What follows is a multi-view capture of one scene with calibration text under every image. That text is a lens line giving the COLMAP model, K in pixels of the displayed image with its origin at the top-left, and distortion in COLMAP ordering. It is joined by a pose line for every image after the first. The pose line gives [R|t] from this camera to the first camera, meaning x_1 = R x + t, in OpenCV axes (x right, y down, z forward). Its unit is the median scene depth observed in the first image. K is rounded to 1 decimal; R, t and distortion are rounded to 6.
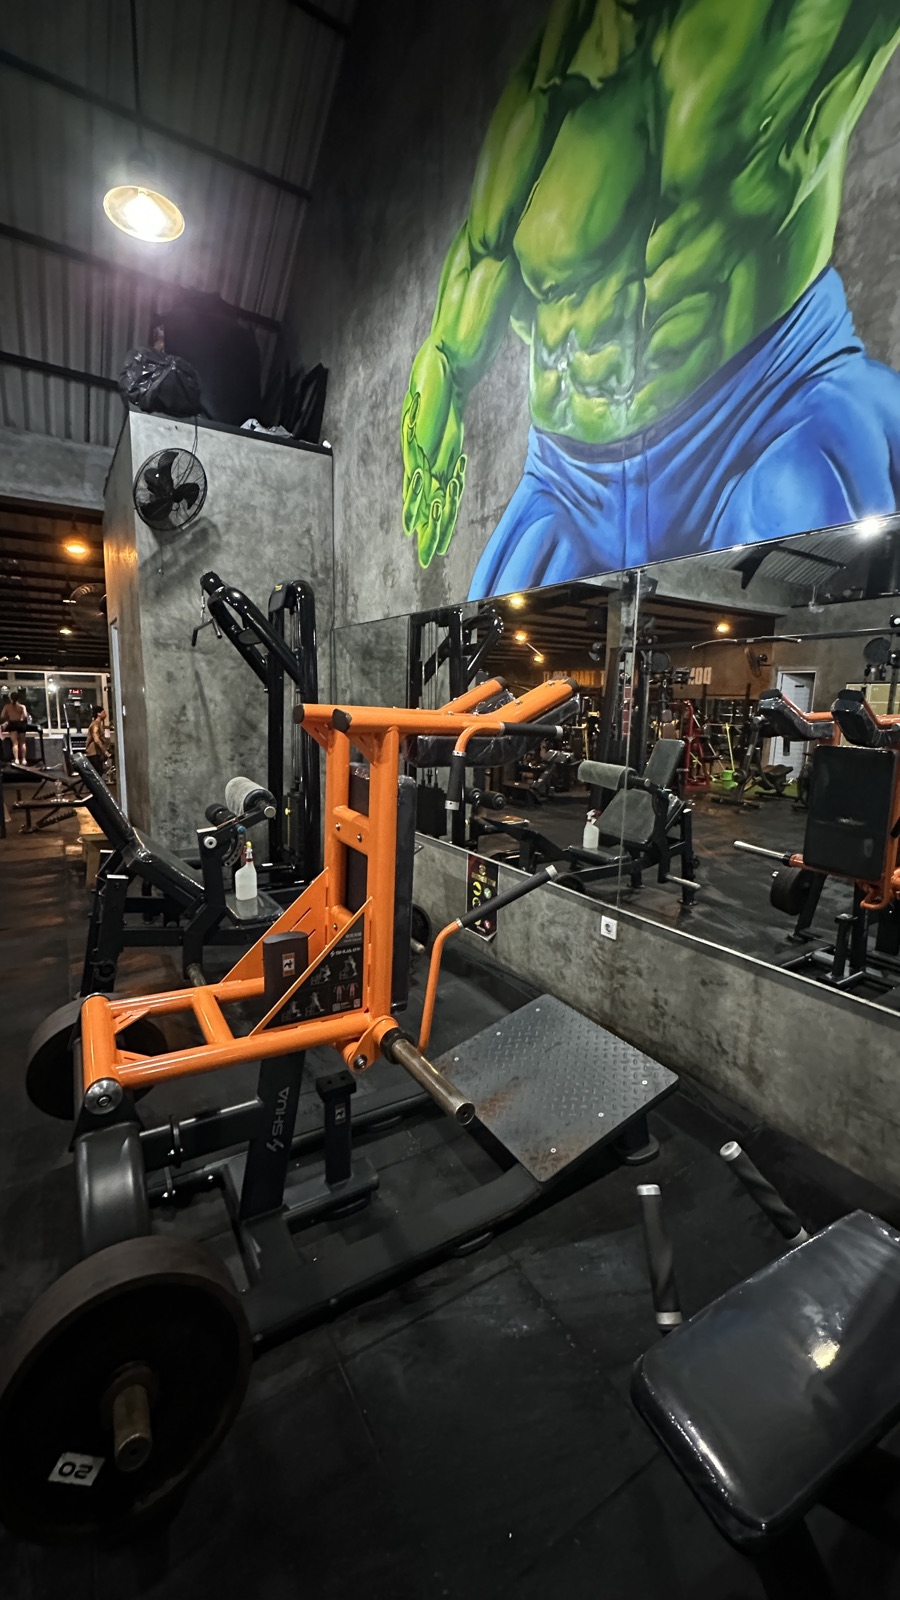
lens RADIAL K [[623.8, 0, 464.2], [0, 623.8, 799.0], [0, 0, 1]] dist [-0.007557, 0.000199]
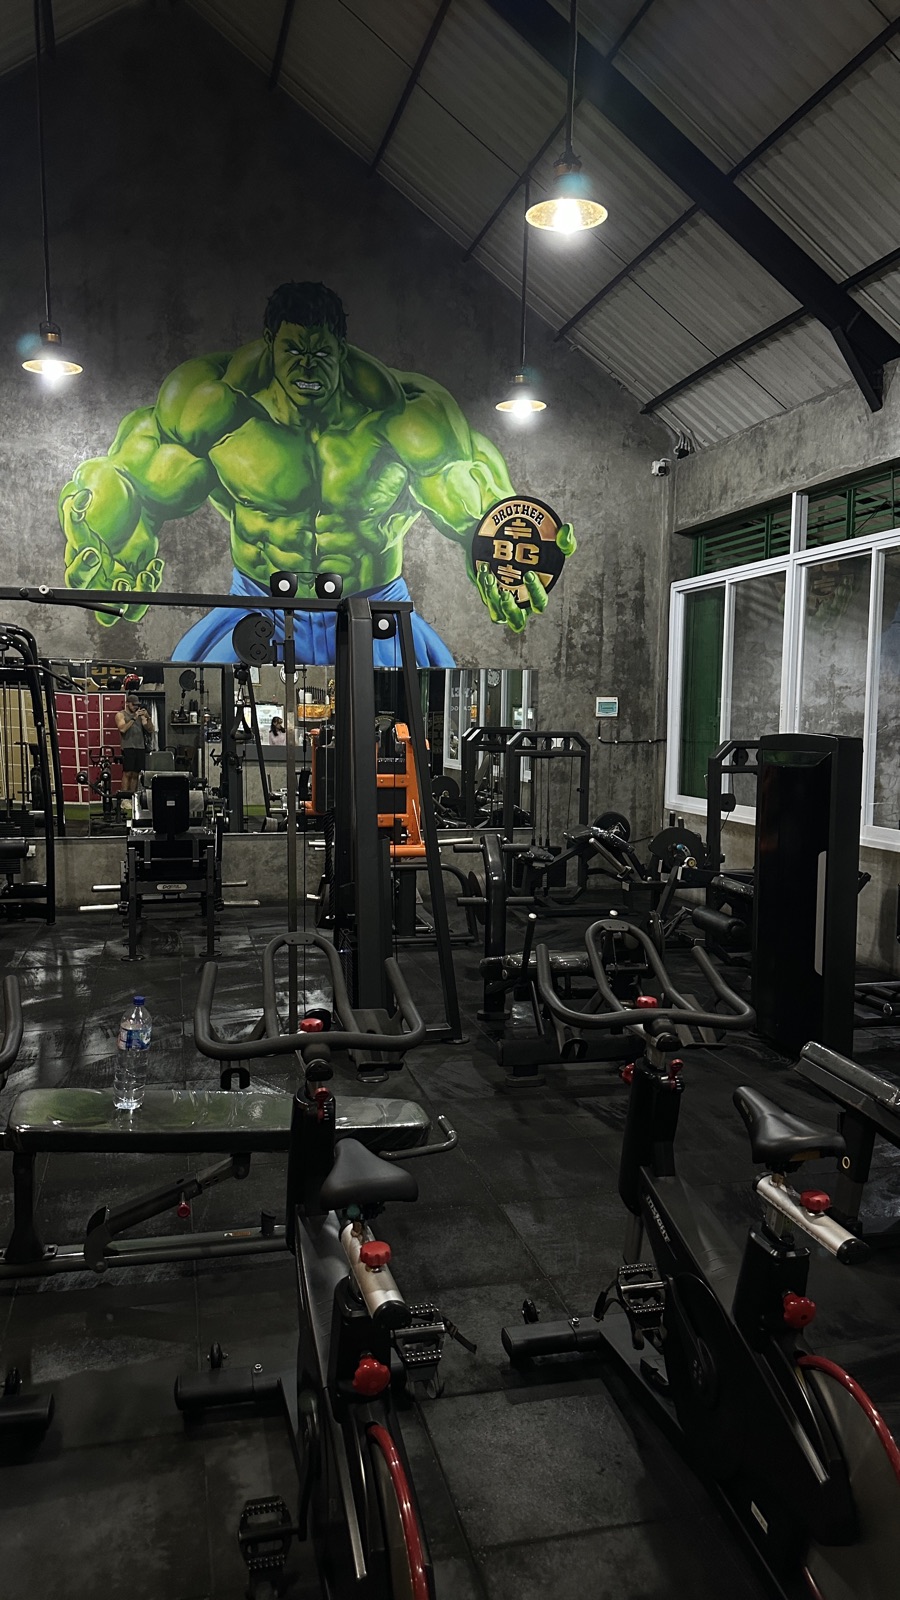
lens RADIAL K [[1124.8, 0, 448.0], [0, 1124.8, 810.7], [0, 0, 1]] dist [0.100054, -0.130653]
pose [[0.301994, -0.086926, 0.949338, -2.538532], [0.152907, 0.987358, 0.041765, 0.008898], [-0.940967, 0.132548, 0.311468, -0.391401]]
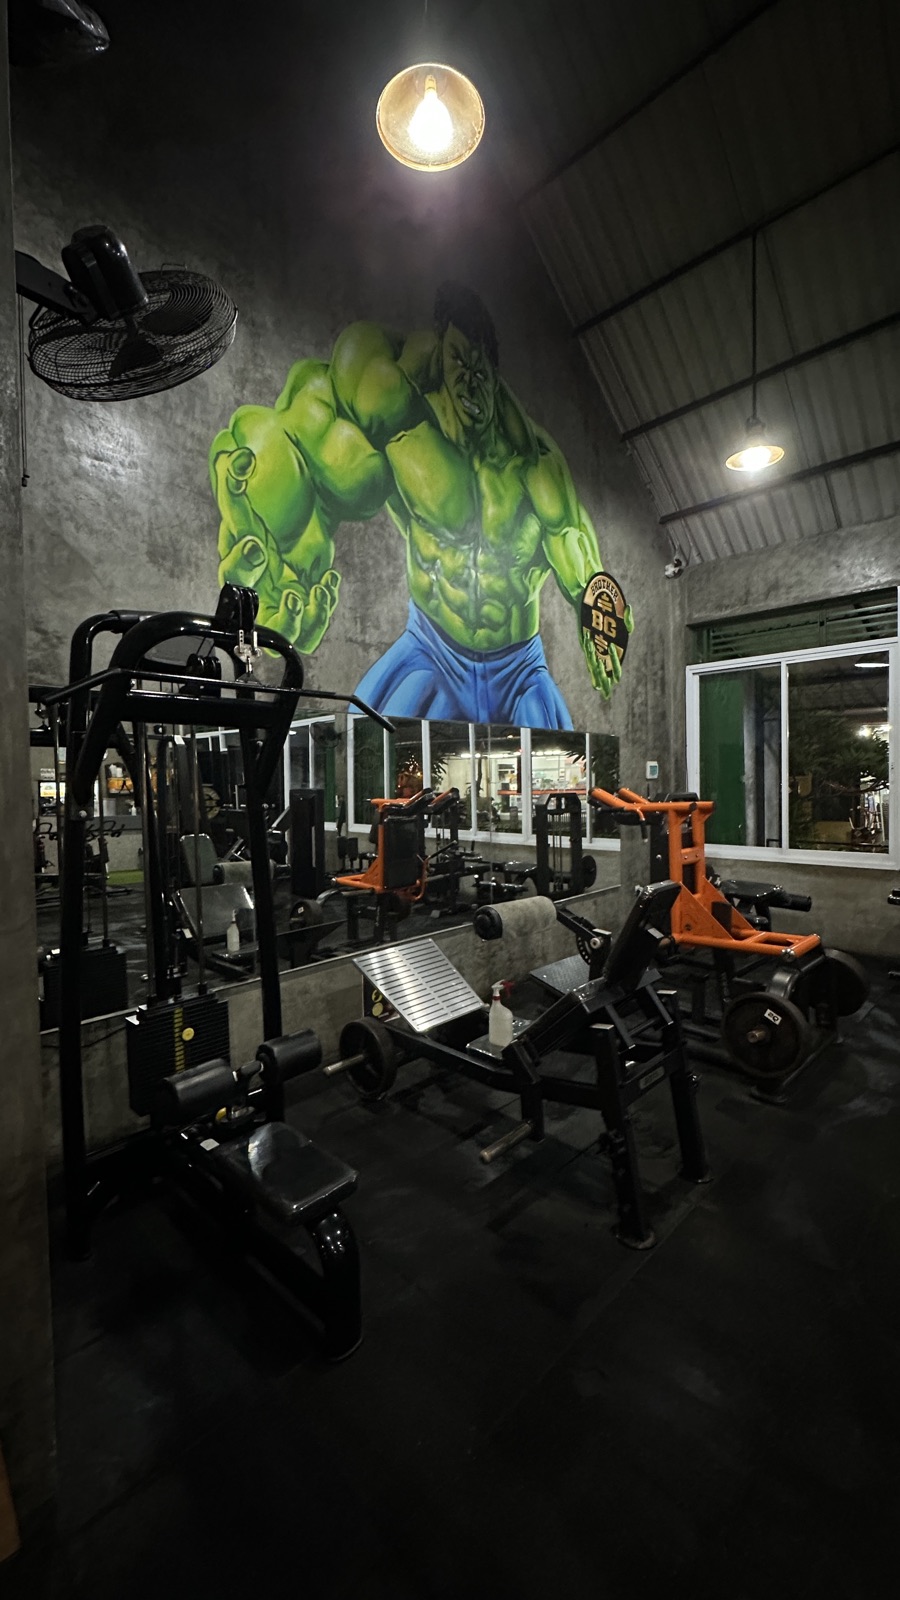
lens RADIAL K [[623.8, 0, 451.2], [0, 623.8, 799.1], [0, 0, 1]] dist [-0.007557, 0.000199]
pose [[-0.211730, -0.048025, 0.976148, -1.170035], [0.164118, 0.982862, 0.083953, -0.258846], [-0.963450, 0.177979, -0.200220, 1.189568]]
